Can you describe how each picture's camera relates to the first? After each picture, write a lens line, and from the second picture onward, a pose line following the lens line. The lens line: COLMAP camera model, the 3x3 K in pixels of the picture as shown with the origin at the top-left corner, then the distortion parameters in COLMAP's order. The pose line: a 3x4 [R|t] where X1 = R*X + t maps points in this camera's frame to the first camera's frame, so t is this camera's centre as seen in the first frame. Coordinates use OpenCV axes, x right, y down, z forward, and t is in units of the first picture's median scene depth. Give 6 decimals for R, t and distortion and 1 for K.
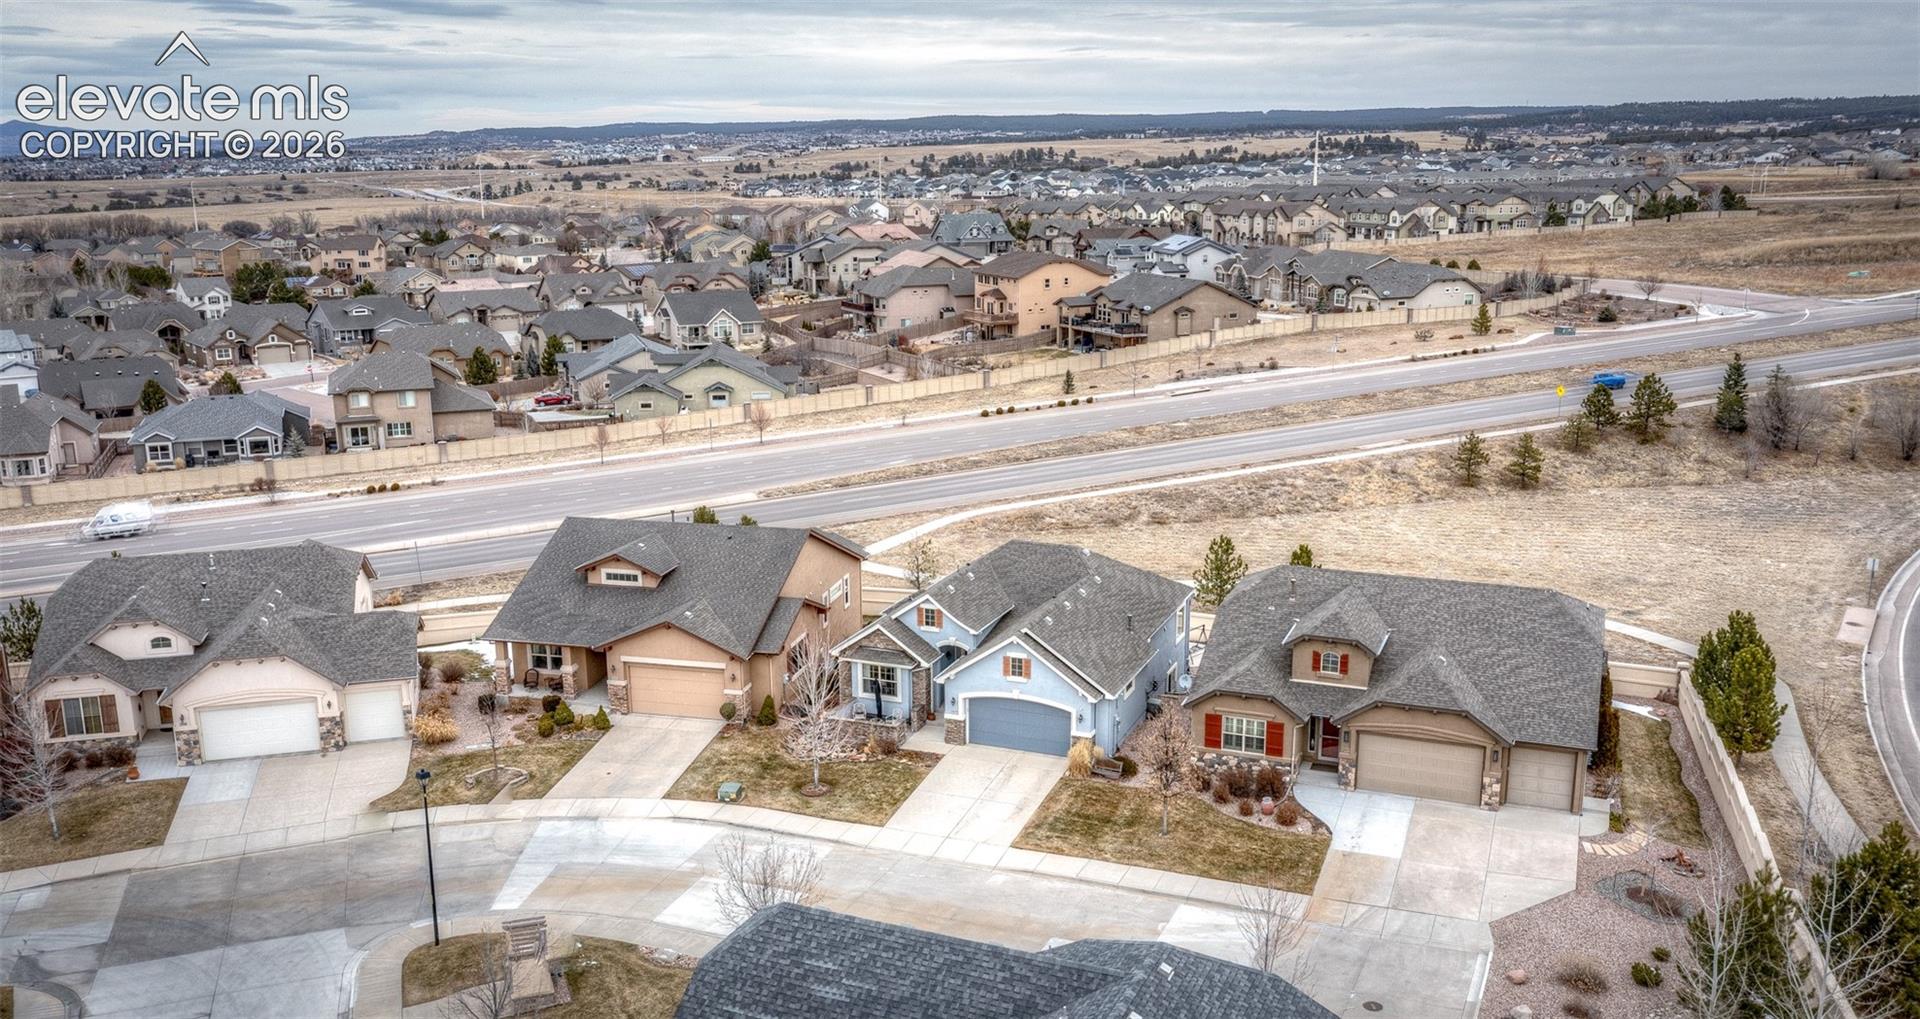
lens RADIAL K [[1570.5, 0, 1089.7], [0, 1570.5, 581.8], [0, 0, 1]] dist [0.007430, 0.006043]
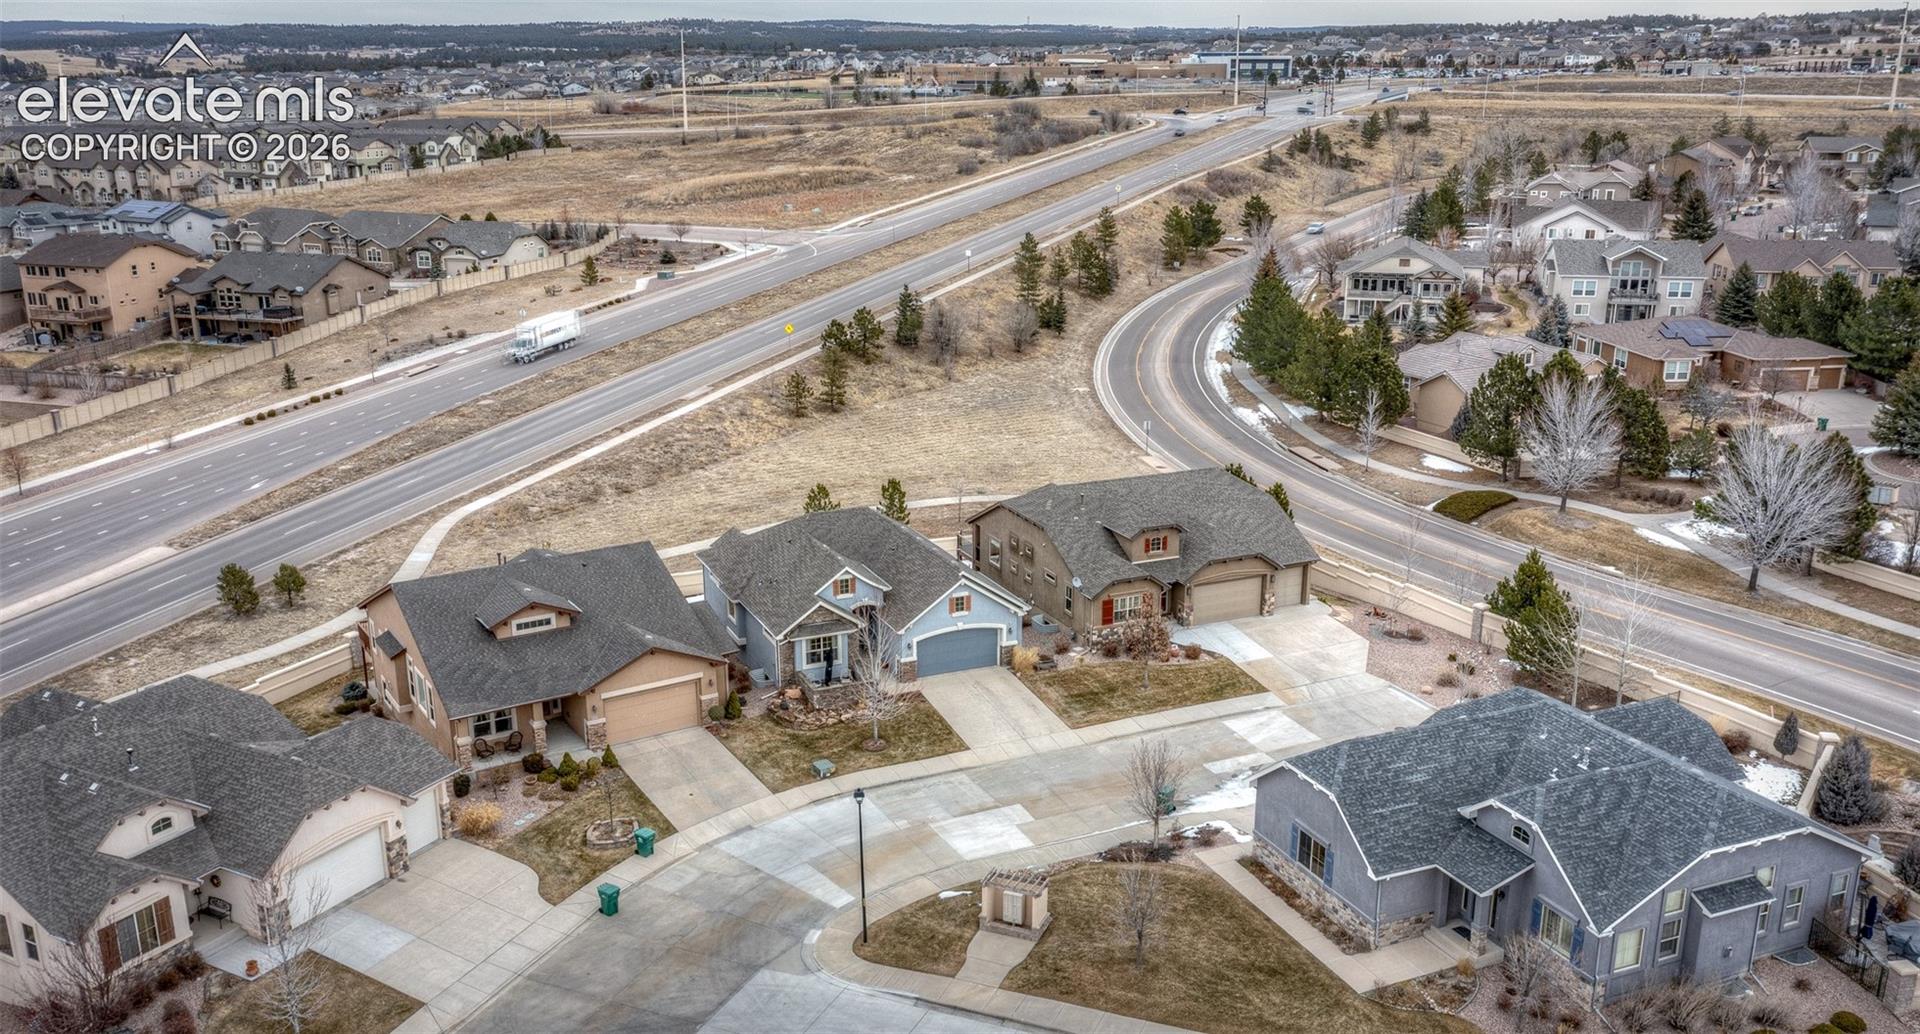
lens RADIAL K [[1535.7, 0, 994.6], [0, 1535.7, 515.5], [0, 0, 1]] dist [-0.009635, 0.055150]
pose [[0.695943, -0.194456, 0.691268, -0.779029], [0.182149, 0.978957, 0.092003, -0.110211], [-0.694612, 0.061885, 0.716718, 0.103548]]
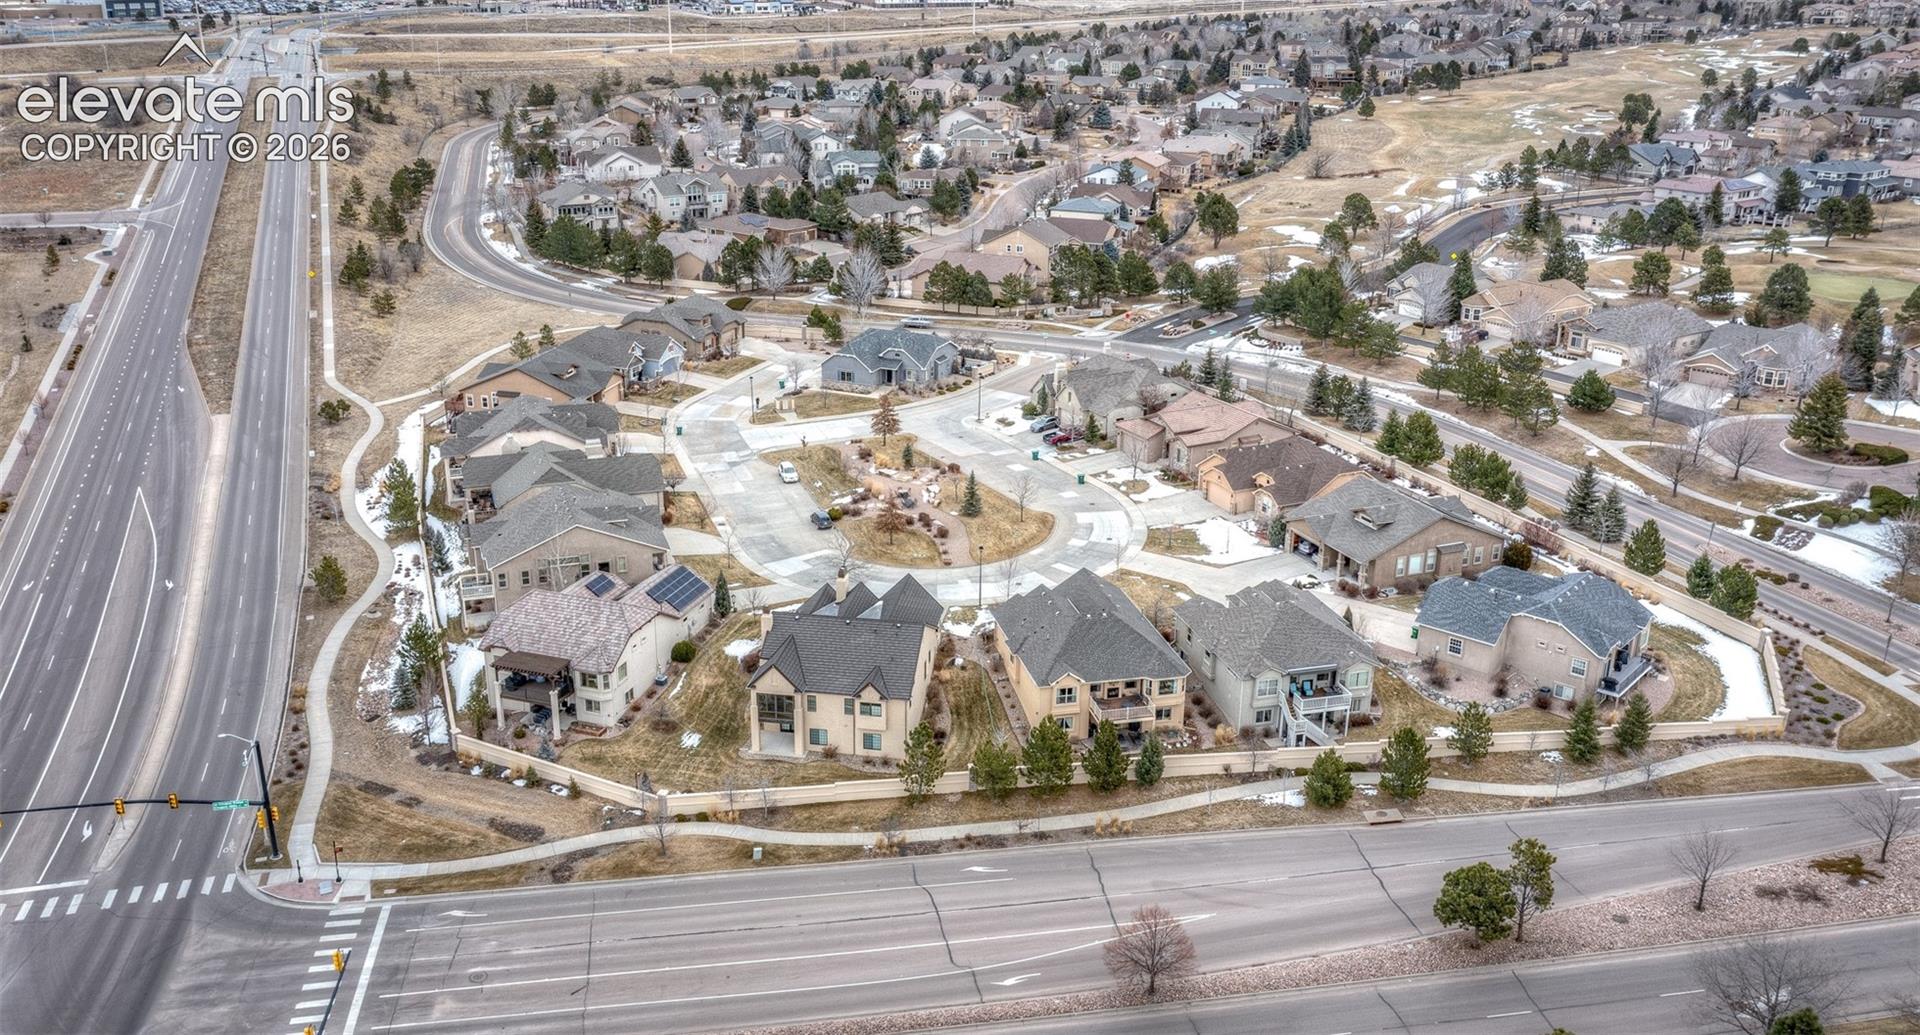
lens RADIAL K [[1535.7, 0, 994.6], [0, 1535.7, 516.0], [0, 0, 1]] dist [-0.009635, 0.055150]
pose [[-0.026392, -0.338090, 0.940743, -2.928078], [0.241269, 0.911096, 0.334204, -0.491691], [-0.970099, 0.235793, 0.057525, 0.182024]]
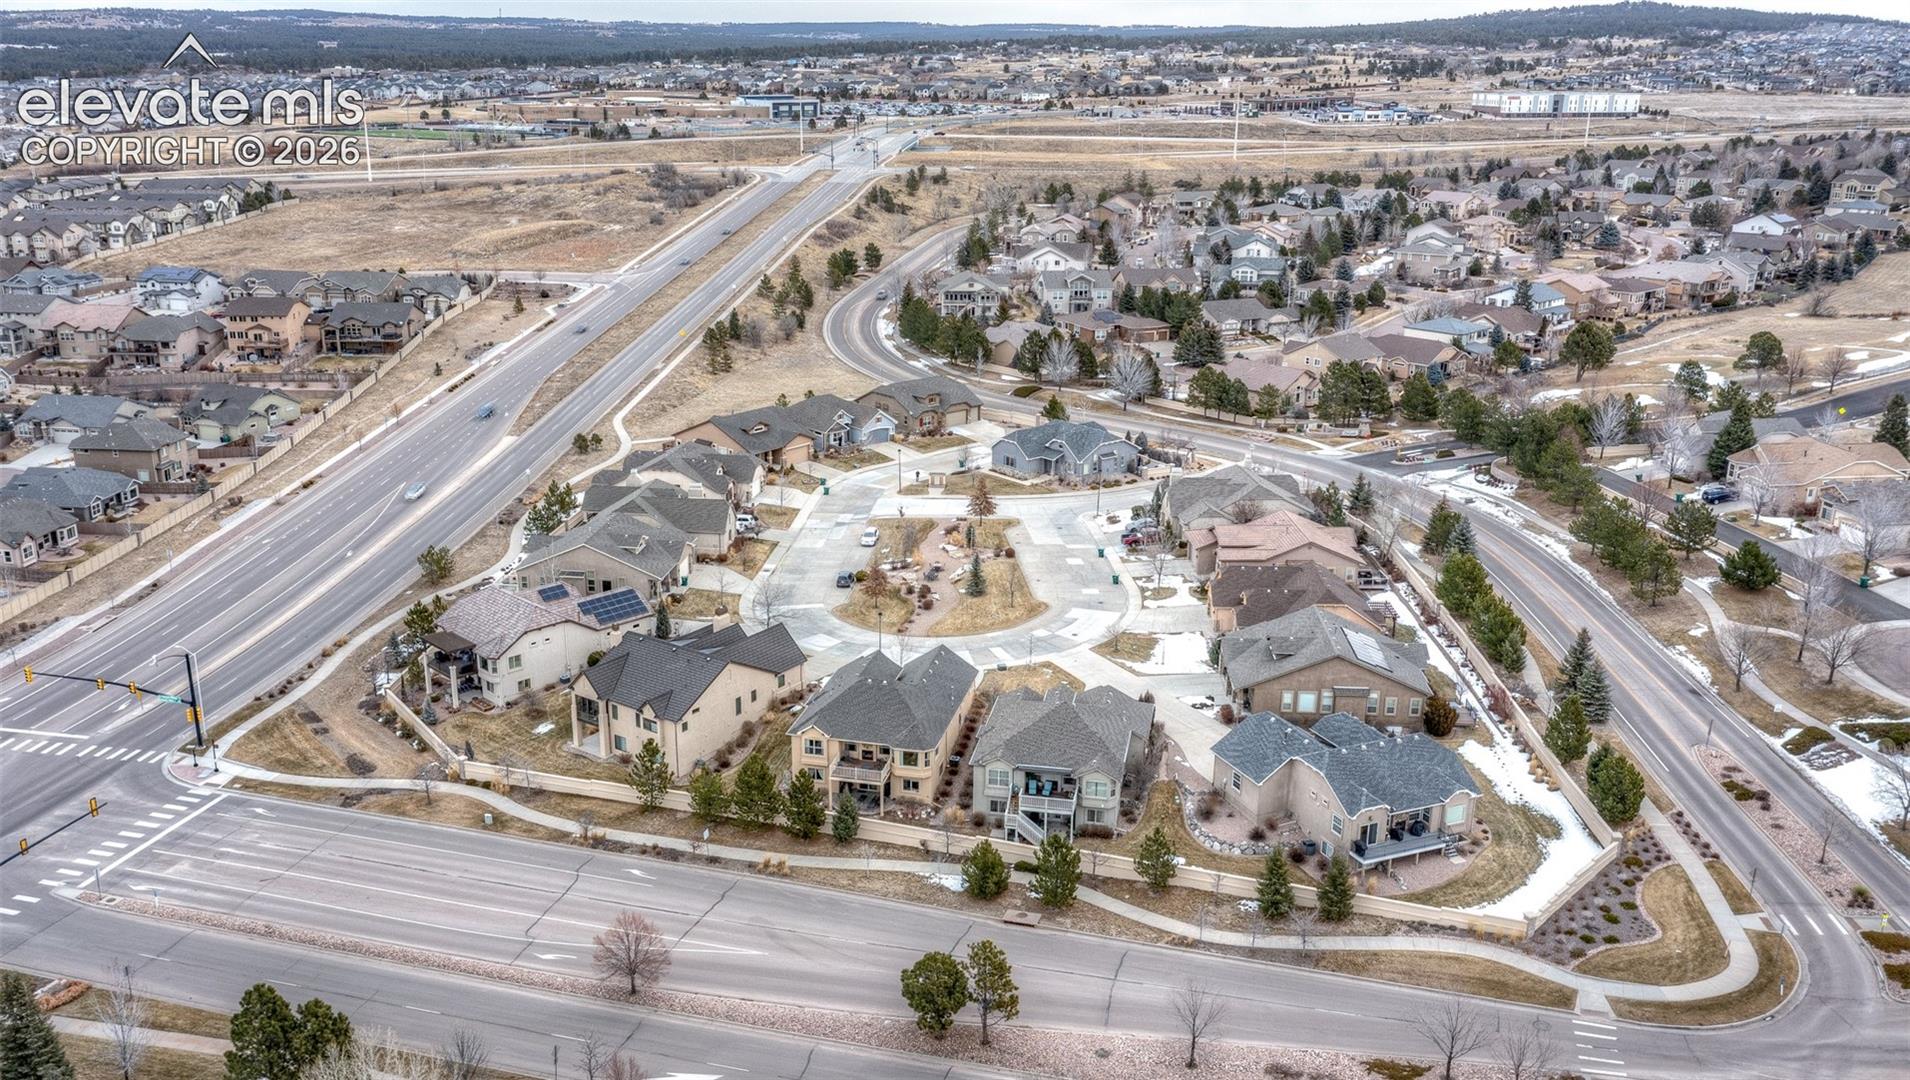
lens RADIAL K [[1599.4, 0, 1005.5], [0, 1599.4, 541.8], [0, 0, 1]] dist [-0.020781, 0.071991]
pose [[0.417173, -0.256779, 0.871798, -2.888263], [0.218702, 0.959431, 0.177937, -0.246758], [-0.882120, 0.116433, 0.456407, -0.822043]]
